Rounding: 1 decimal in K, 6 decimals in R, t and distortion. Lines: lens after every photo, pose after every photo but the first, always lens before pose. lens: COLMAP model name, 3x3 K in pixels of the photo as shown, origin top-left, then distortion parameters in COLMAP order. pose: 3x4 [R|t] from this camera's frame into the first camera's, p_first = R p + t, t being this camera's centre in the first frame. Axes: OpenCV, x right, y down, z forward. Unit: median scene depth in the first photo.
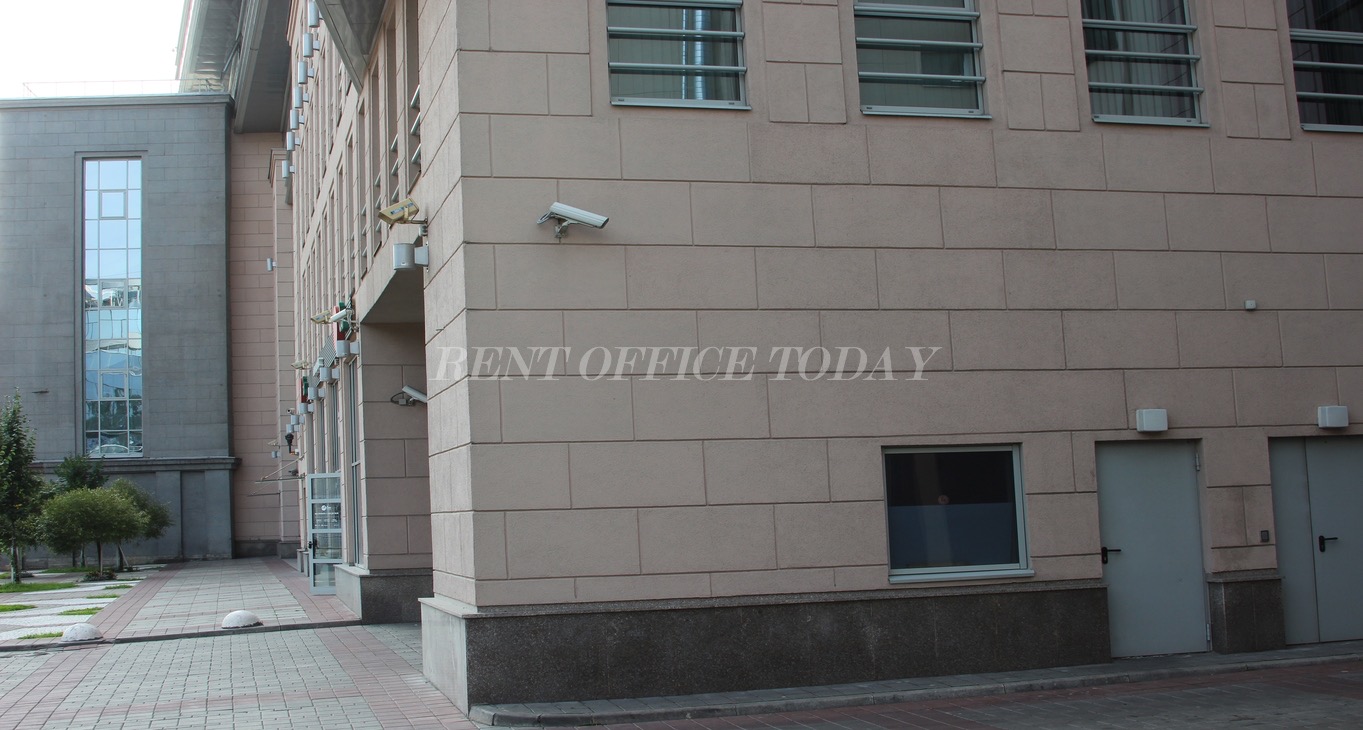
lens RADIAL K [[1708.6, 0, 681.5], [0, 1708.6, 365.0], [0, 0, 1]] dist [-0.267460, 0.455193]
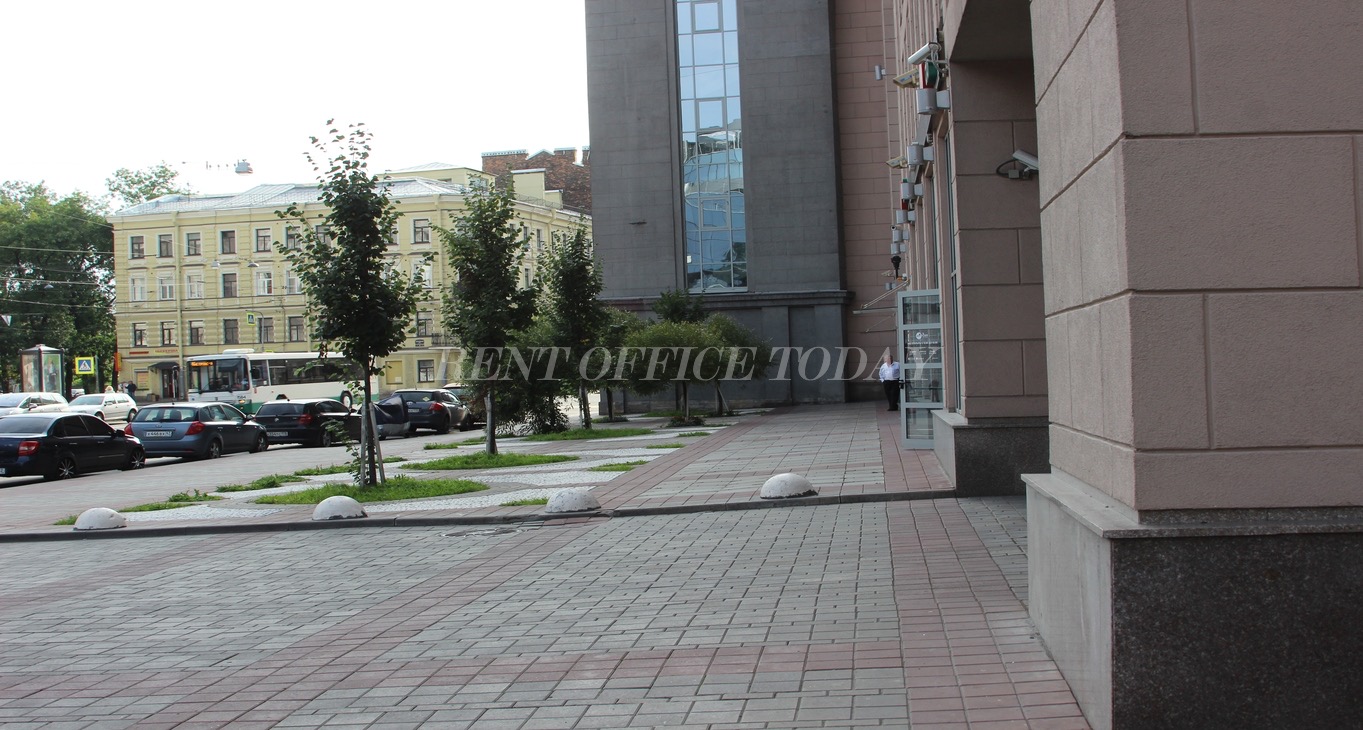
lens RADIAL K [[1708.6, 0, 681.5], [0, 1708.6, 365.0], [0, 0, 1]] dist [-0.267460, 0.455193]
pose [[0.931531, 0.008496, -0.363562, -0.031706], [0.024791, 0.995918, 0.086795, 0.027871], [0.362816, -0.089865, 0.927518, 0.240958]]
